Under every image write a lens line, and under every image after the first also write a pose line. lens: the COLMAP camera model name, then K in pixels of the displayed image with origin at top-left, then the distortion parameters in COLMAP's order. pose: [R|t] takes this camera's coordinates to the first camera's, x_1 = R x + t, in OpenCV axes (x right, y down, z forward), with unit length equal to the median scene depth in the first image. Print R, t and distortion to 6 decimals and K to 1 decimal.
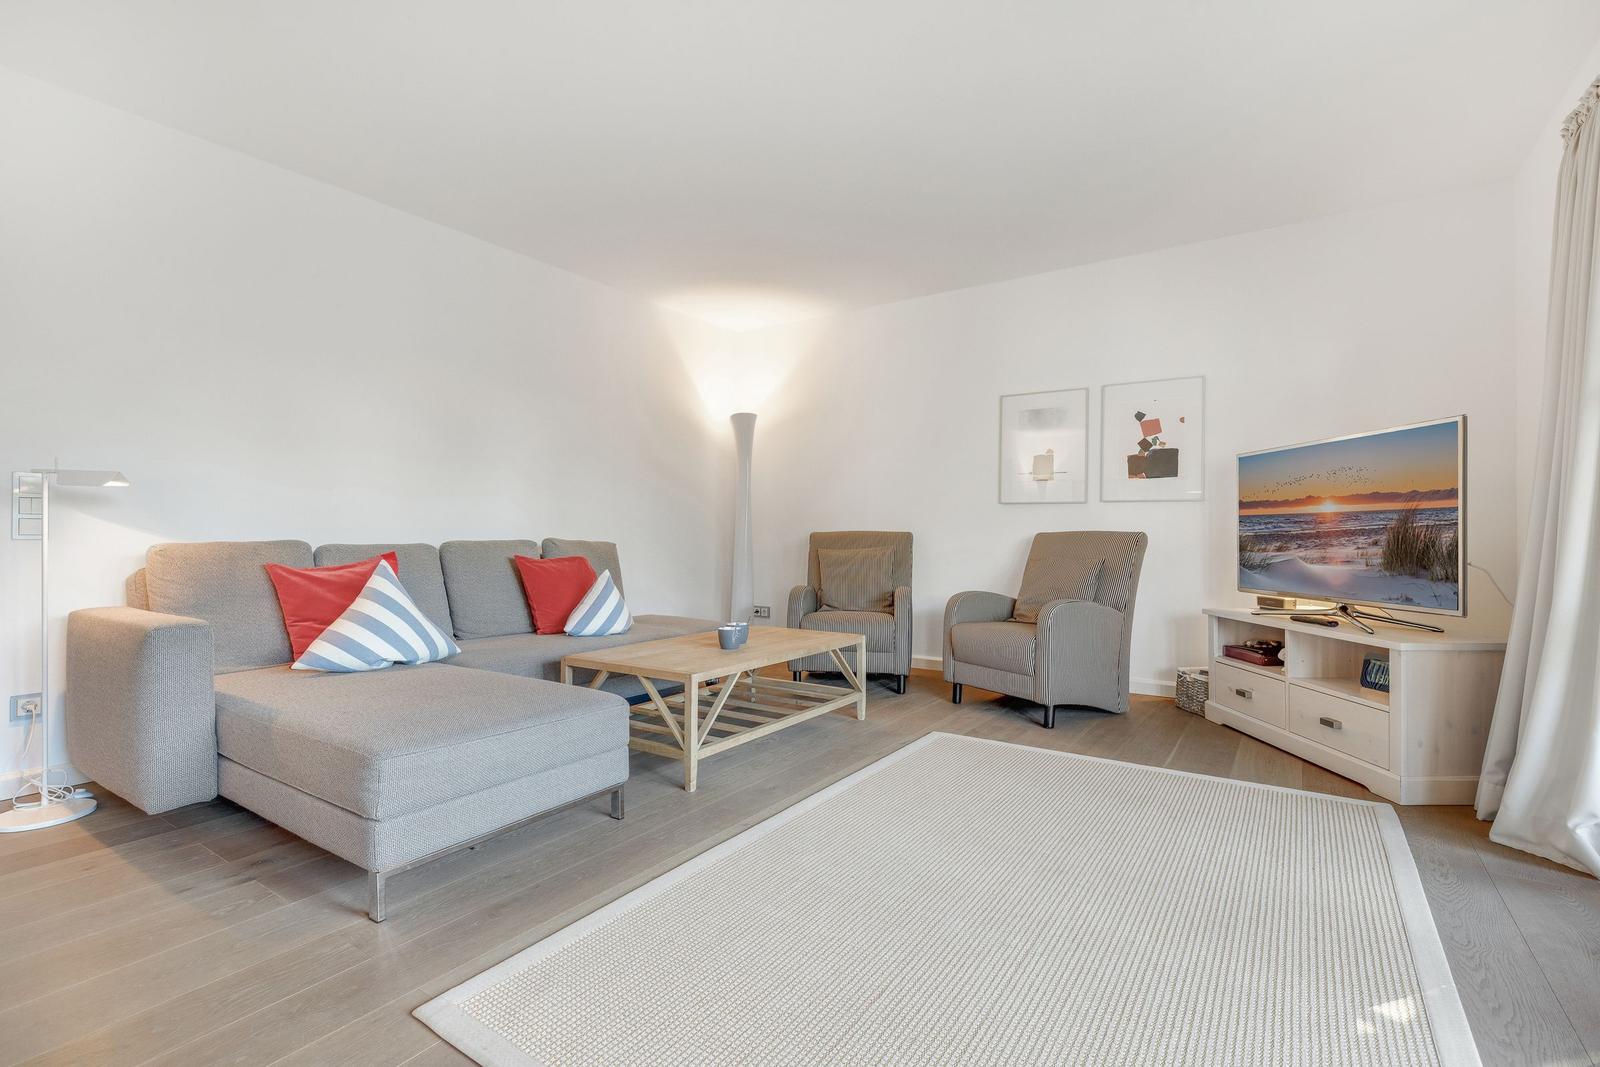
lens RADIAL K [[748.7, 0, 798.8], [0, 748.7, 532.6], [0, 0, 1]] dist [-0.000683, -0.000458]
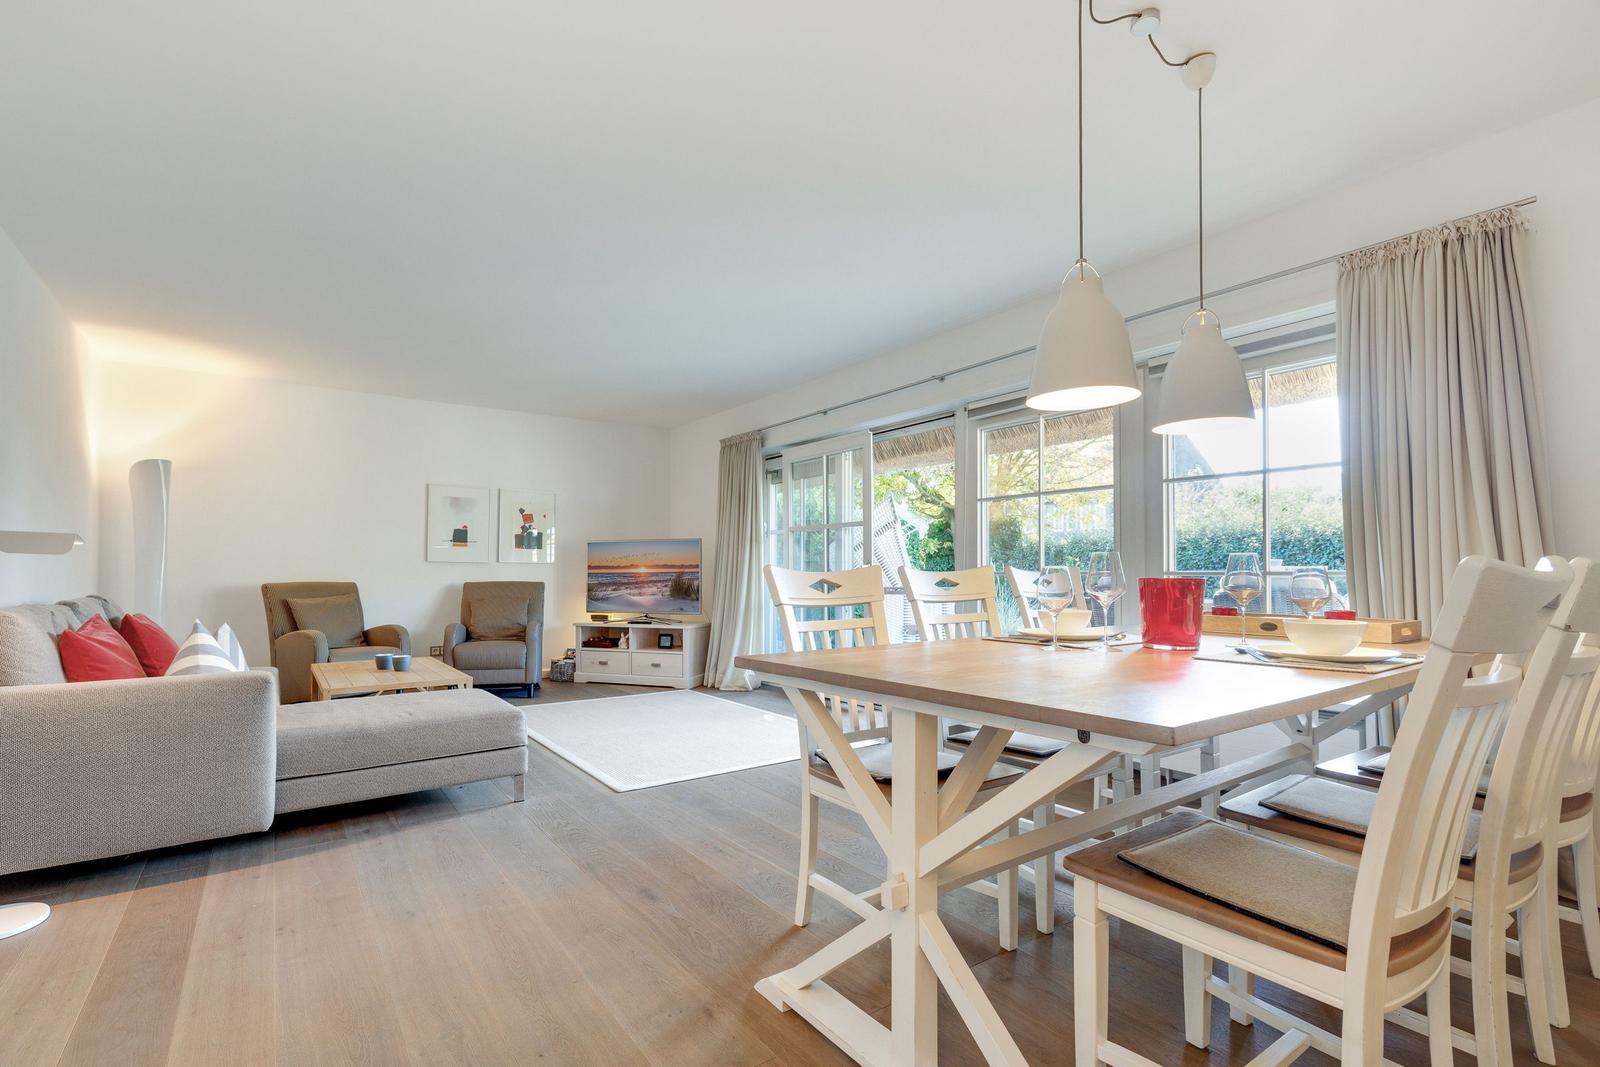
lens RADIAL K [[748.7, 0, 801.0], [0, 748.7, 540.5], [0, 0, 1]] dist [-0.000683, -0.000458]
pose [[0.323913, 0.039084, 0.945279, -1.163947], [0.003616, 0.999088, -0.042547, -0.023920], [-0.946080, 0.017199, 0.323476, -0.143822]]
